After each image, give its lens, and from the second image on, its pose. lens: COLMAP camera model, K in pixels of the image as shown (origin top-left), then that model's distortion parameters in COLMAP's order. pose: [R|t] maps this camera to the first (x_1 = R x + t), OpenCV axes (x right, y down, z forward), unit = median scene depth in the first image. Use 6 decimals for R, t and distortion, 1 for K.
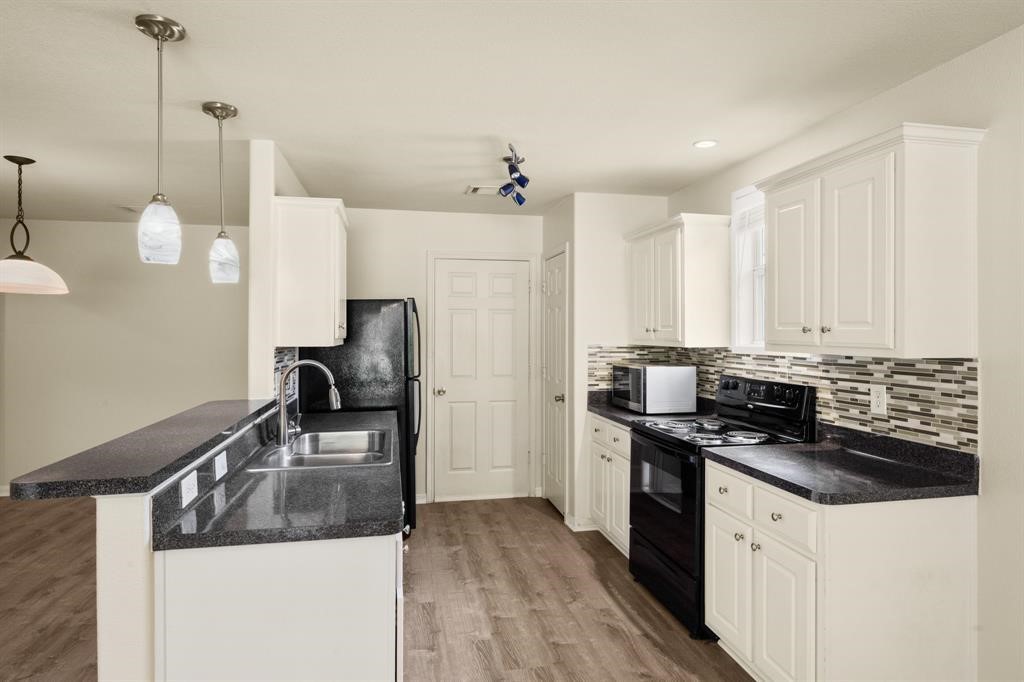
lens RADIAL K [[580.3, 0, 515.7], [0, 580.3, 331.9], [0, 0, 1]] dist [-0.002446, -0.000680]
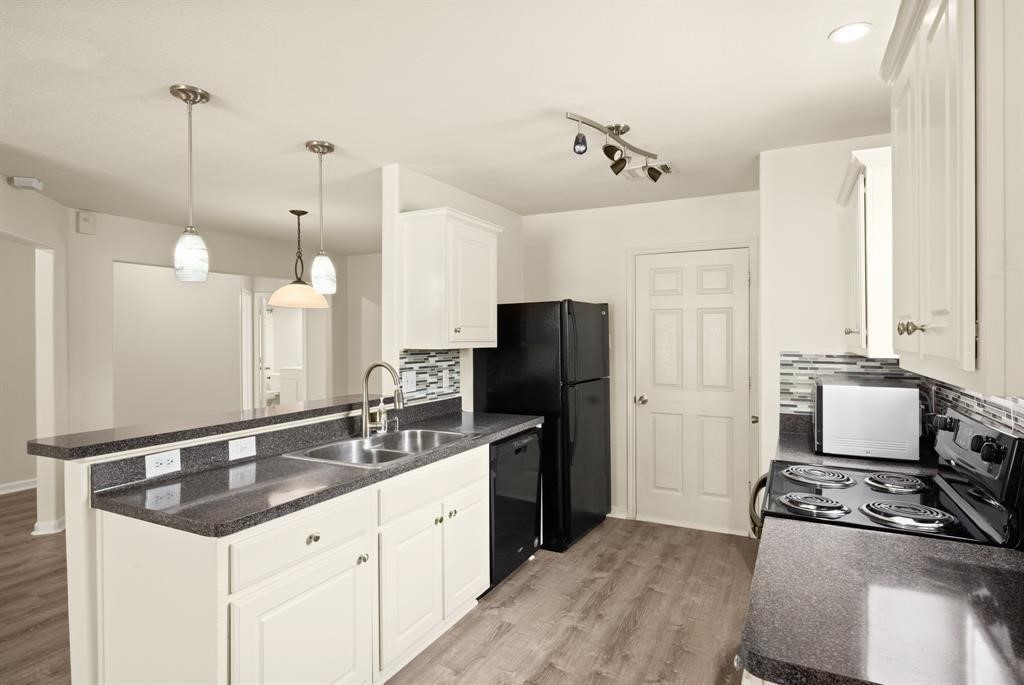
lens RADIAL K [[558.3, 0, 516.8], [0, 558.3, 335.9], [0, 0, 1]] dist [0.000934, 0.000382]
pose [[0.780104, -0.001752, -0.625648, 0.383367], [0.002805, 0.999996, 0.000698, 0.000546], [0.625644, -0.002300, 0.780105, 0.273007]]
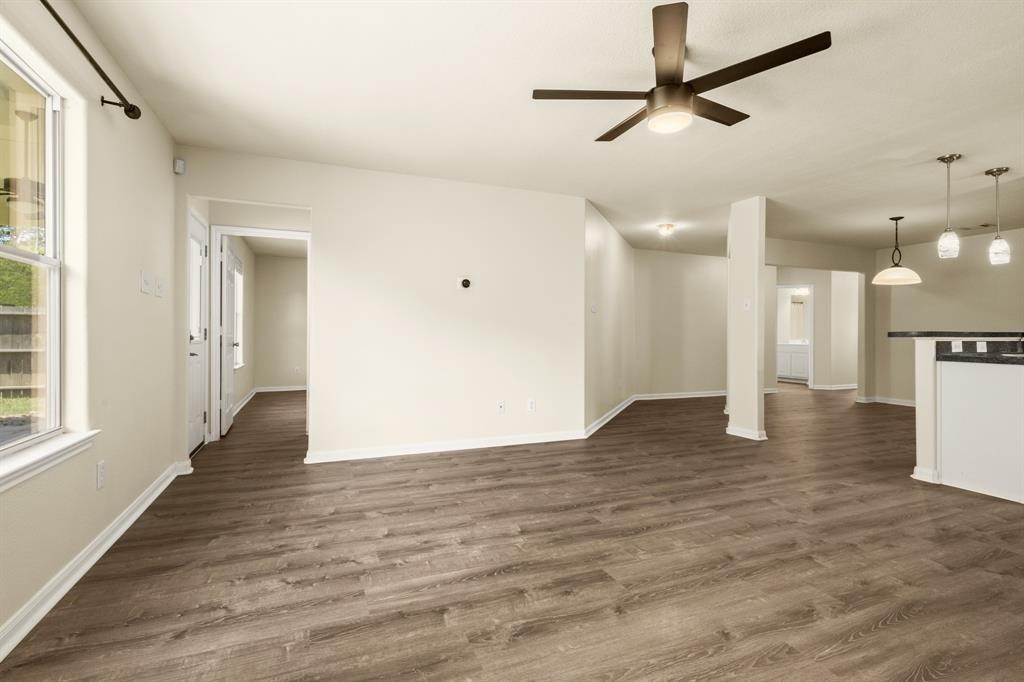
lens RADIAL K [[489.3, 0, 513.8], [0, 489.3, 336.4], [0, 0, 1]] dist [0.002098, -0.000168]
pose [[0.185439, 0.002583, -0.982652, 0.567181], [-0.004263, 0.999989, 0.001824, 0.116293], [0.982647, 0.003851, 0.185448, -0.617973]]
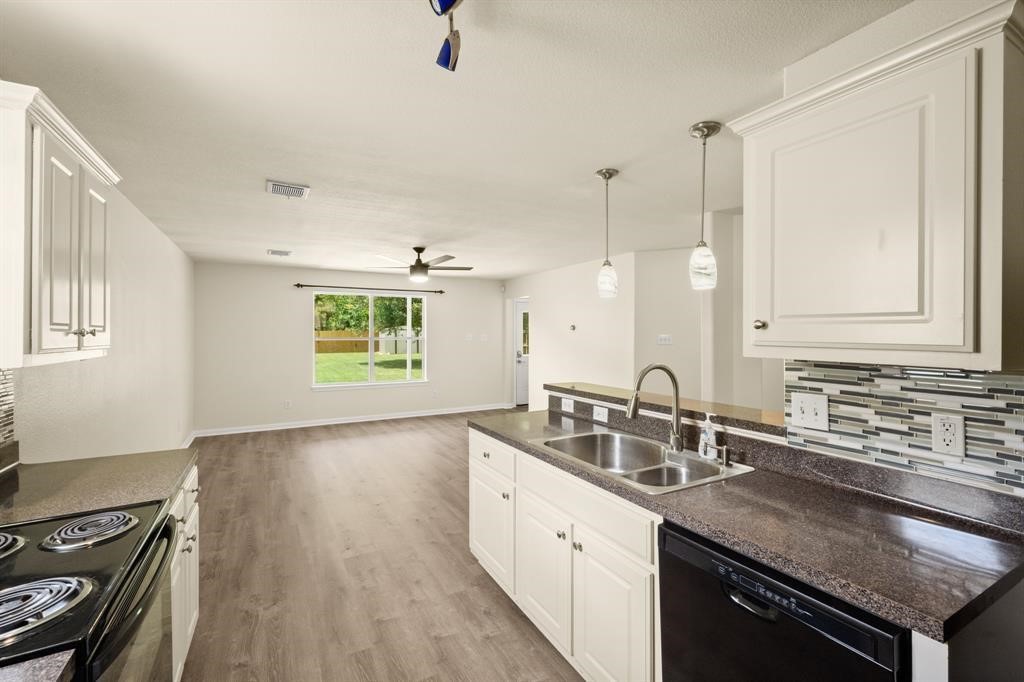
lens RADIAL K [[444.7, 0, 514.7], [0, 444.7, 333.3], [0, 0, 1]] dist [-0.000759, -0.000051]
pose [[-0.956170, 0.001540, -0.292807, 0.058304], [0.000833, 0.999996, 0.002539, -0.002257], [0.292810, 0.002184, -0.956168, 1.272091]]
